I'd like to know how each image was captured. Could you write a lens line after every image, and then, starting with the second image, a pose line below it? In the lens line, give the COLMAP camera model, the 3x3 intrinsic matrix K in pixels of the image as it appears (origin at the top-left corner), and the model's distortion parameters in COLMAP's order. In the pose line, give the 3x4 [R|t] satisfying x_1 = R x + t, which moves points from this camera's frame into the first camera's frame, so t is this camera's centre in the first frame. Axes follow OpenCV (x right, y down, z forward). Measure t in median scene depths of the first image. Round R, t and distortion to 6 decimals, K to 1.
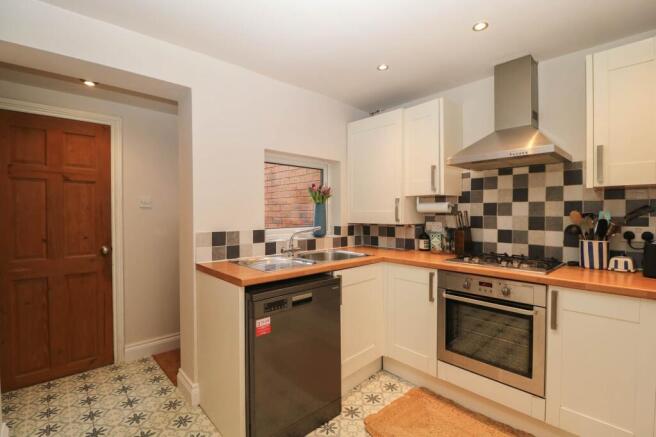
lens RADIAL K [[306.1, 0, 327.8], [0, 306.1, 215.8], [0, 0, 1]] dist [-0.002200, -0.000480]
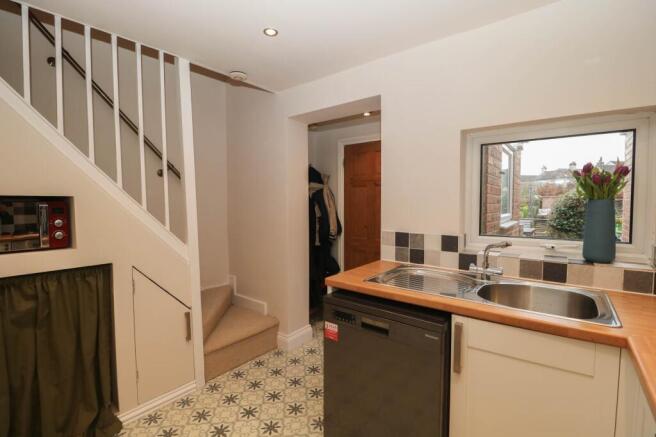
lens RADIAL K [[306.1, 0, 327.8], [0, 306.1, 215.8], [0, 0, 1]] dist [-0.002200, -0.000480]
pose [[0.157990, 0.047699, -0.986288, 0.553957], [-0.009032, 0.998861, 0.046860, -0.043194], [0.987399, 0.001505, 0.158241, 0.611450]]
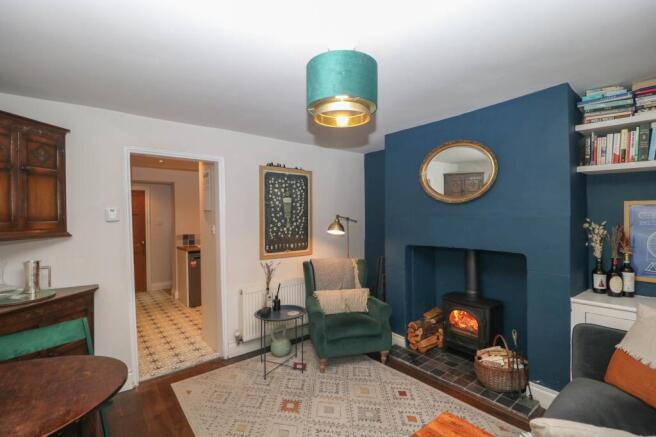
lens RADIAL K [[306.1, 0, 327.8], [0, 306.1, 215.8], [0, 0, 1]] dist [-0.002200, -0.000480]
pose [[0.998170, -0.009117, -0.059787, 1.010675], [0.008494, 0.999907, -0.010660, -0.068795], [0.059879, 0.010132, 0.998154, -1.535728]]
